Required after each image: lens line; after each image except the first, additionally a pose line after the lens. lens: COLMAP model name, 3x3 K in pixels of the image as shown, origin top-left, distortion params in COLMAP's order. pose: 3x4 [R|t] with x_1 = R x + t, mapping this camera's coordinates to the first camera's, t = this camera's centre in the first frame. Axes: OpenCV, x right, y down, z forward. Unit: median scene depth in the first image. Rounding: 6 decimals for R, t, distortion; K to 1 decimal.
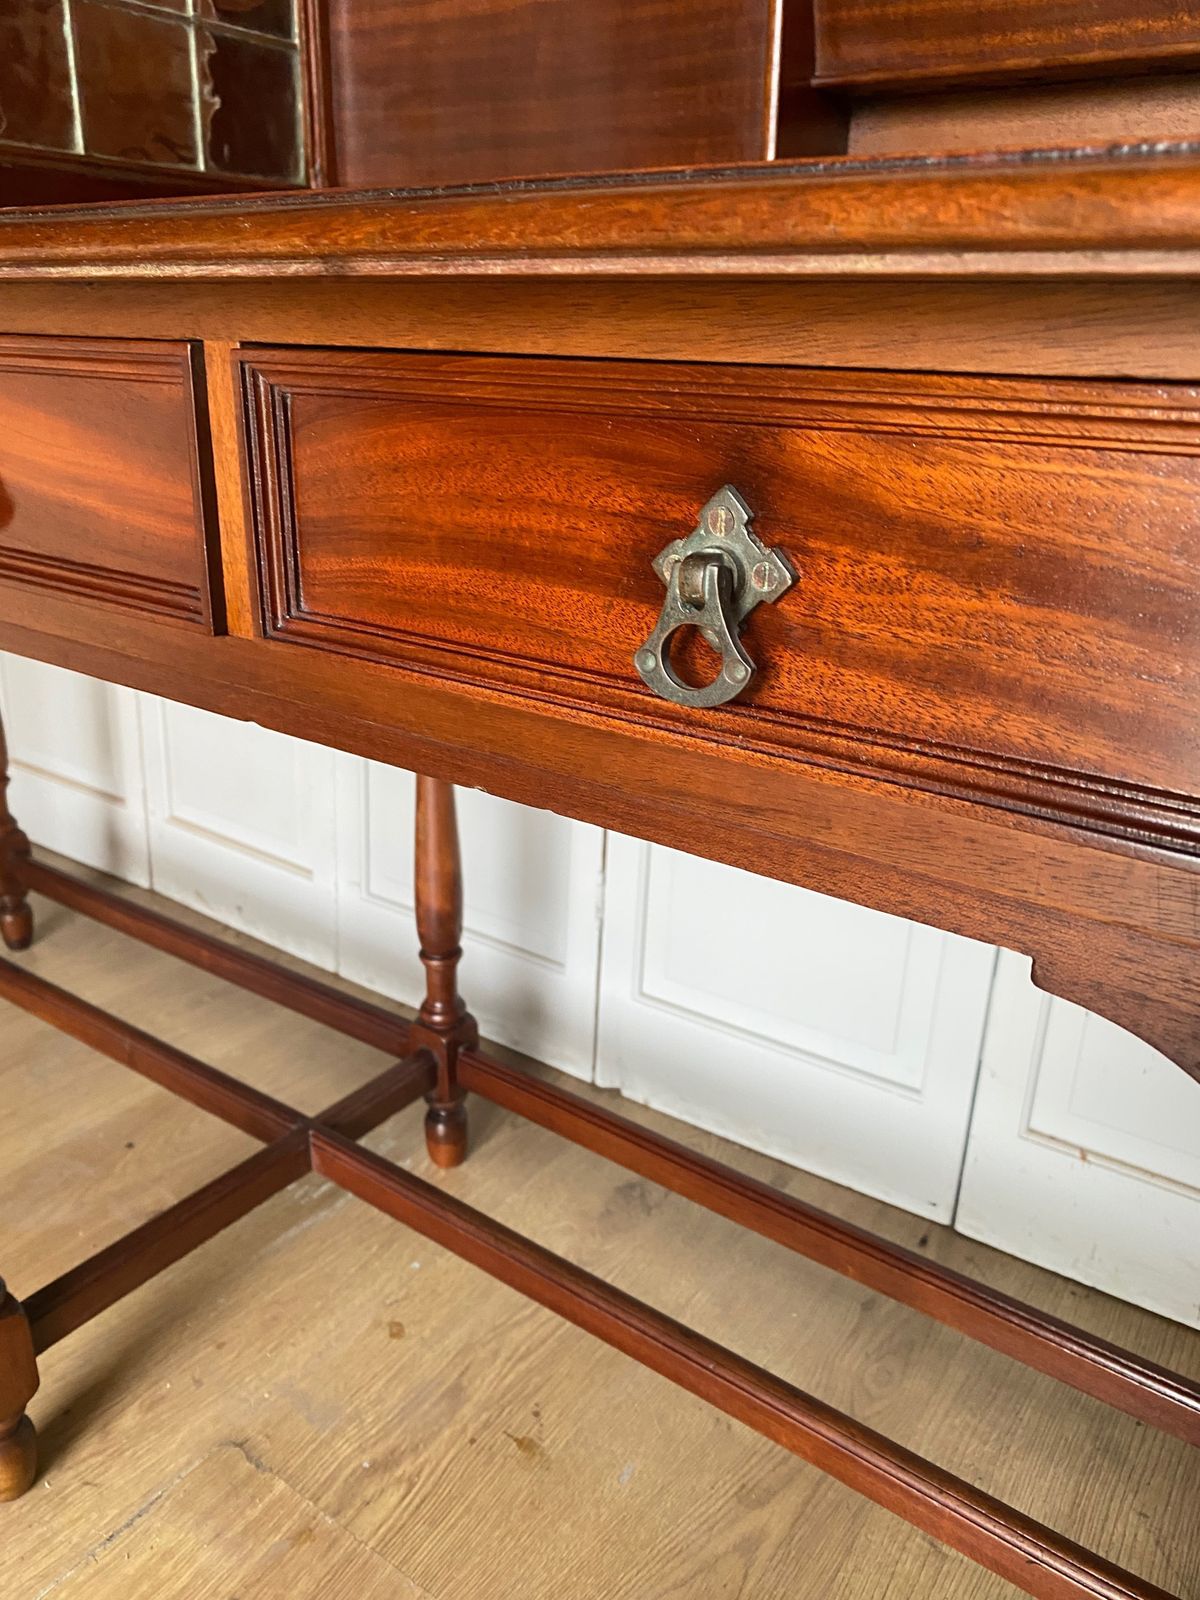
lens RADIAL K [[1216.4, 0, 591.9], [0, 1216.4, 792.0], [0, 0, 1]] dist [0.002152, -0.003167]
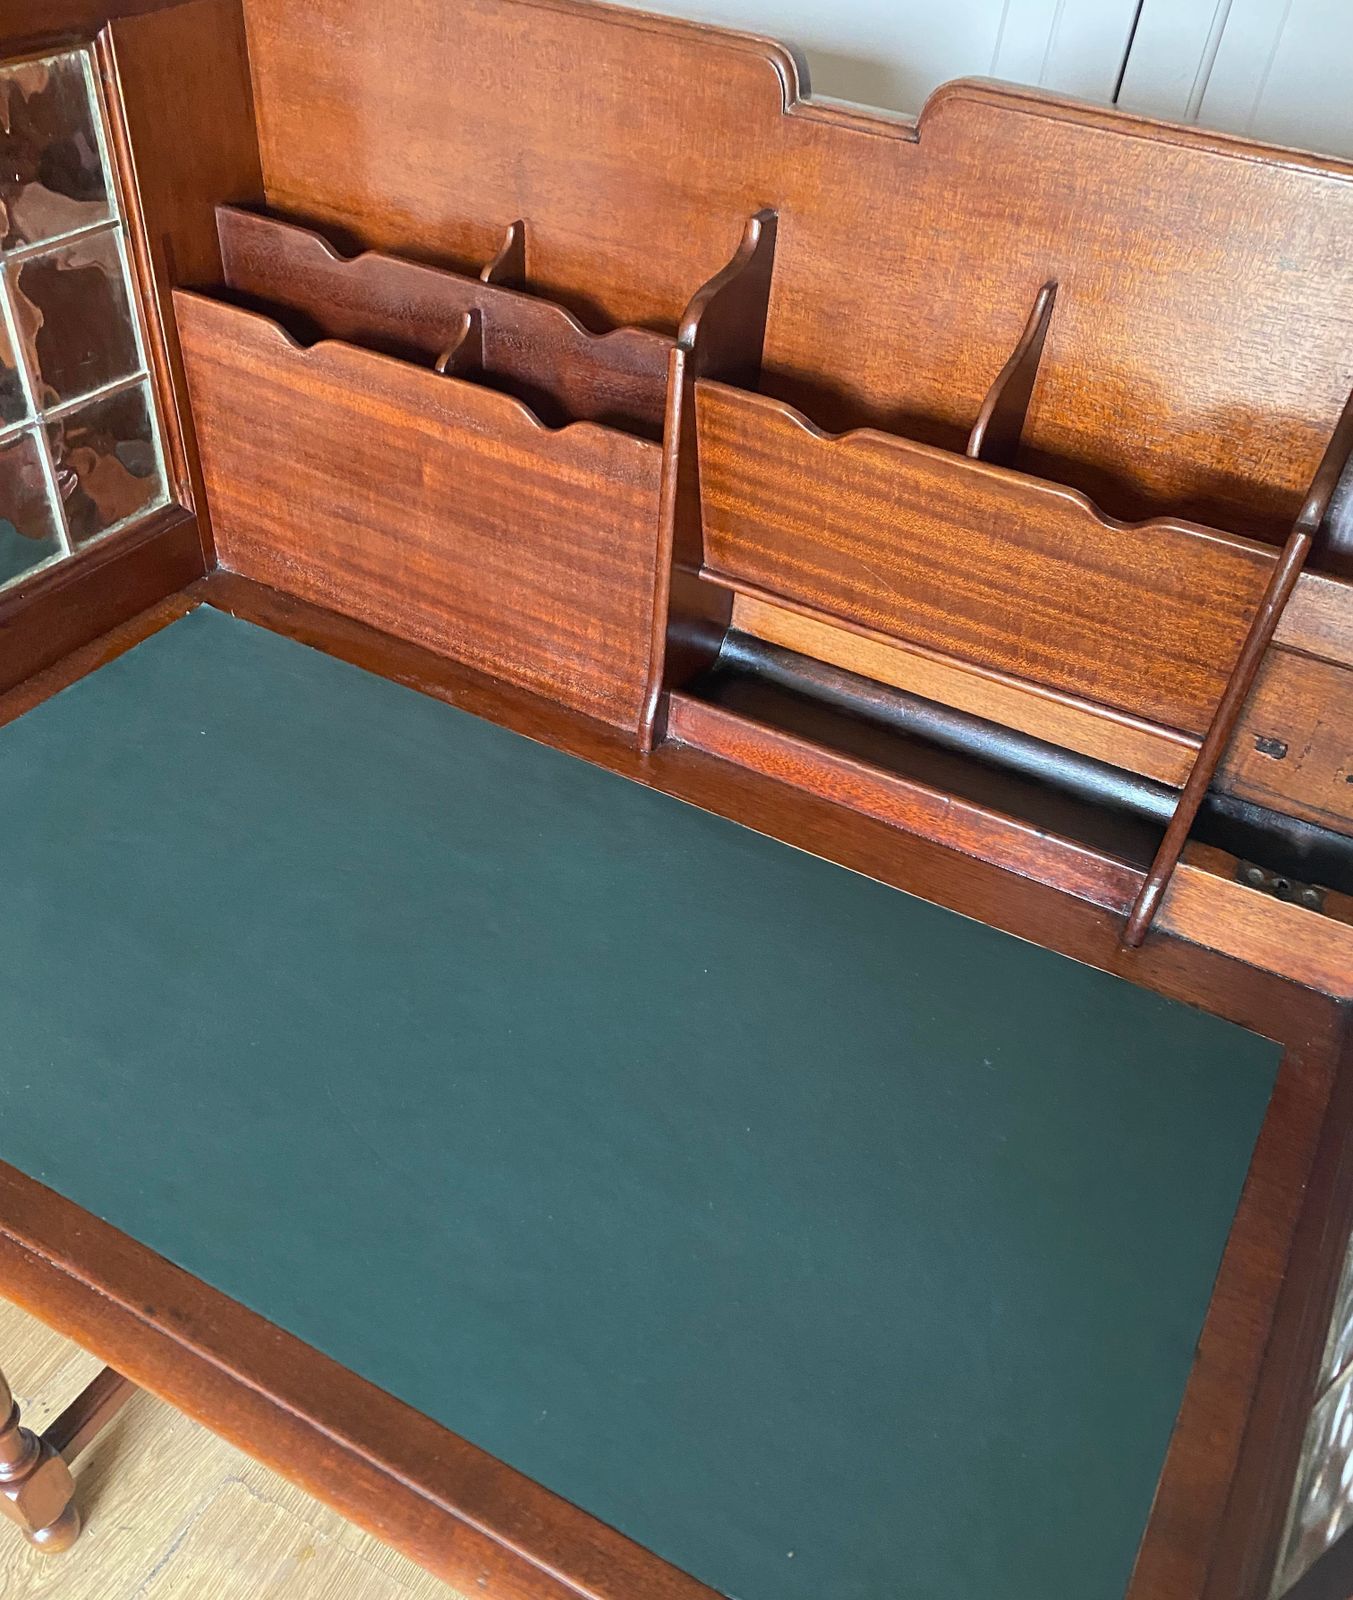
lens RADIAL K [[1388.6, 0, 680.7], [0, 1388.6, 888.2], [0, 0, 1]] dist [0.011935, -0.008241]
pose [[0.991170, -0.042872, 0.125478, 0.004828], [-0.010053, 0.919273, 0.393492, -0.592287], [-0.132218, -0.391279, 0.910724, -0.127112]]
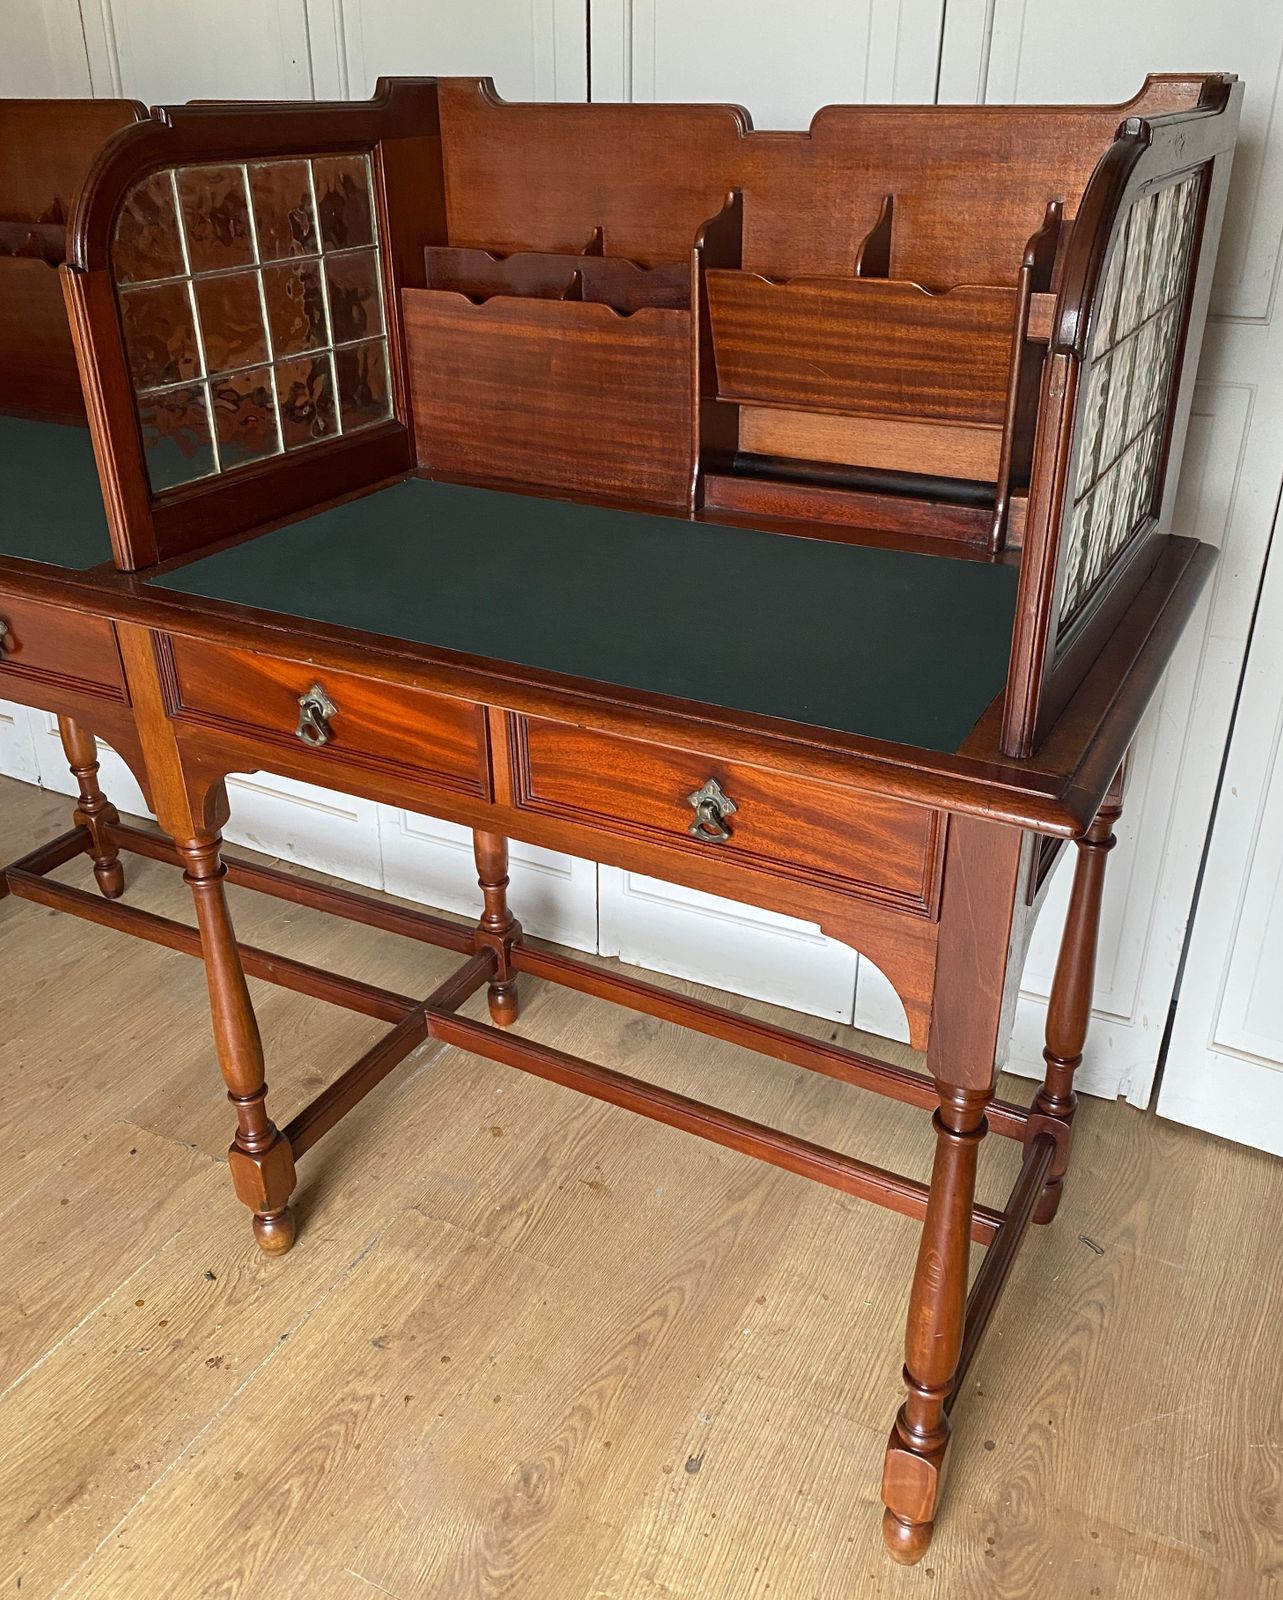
lens RADIAL K [[1340.7, 0, 668.5], [0, 1340.7, 761.8], [0, 0, 1]] dist [0.028230, -0.003861]
pose [[0.988687, -0.088953, 0.120771, -0.123791], [0.074705, 0.990226, 0.117774, -0.219888], [-0.130067, -0.107420, 0.985669, -0.707184]]
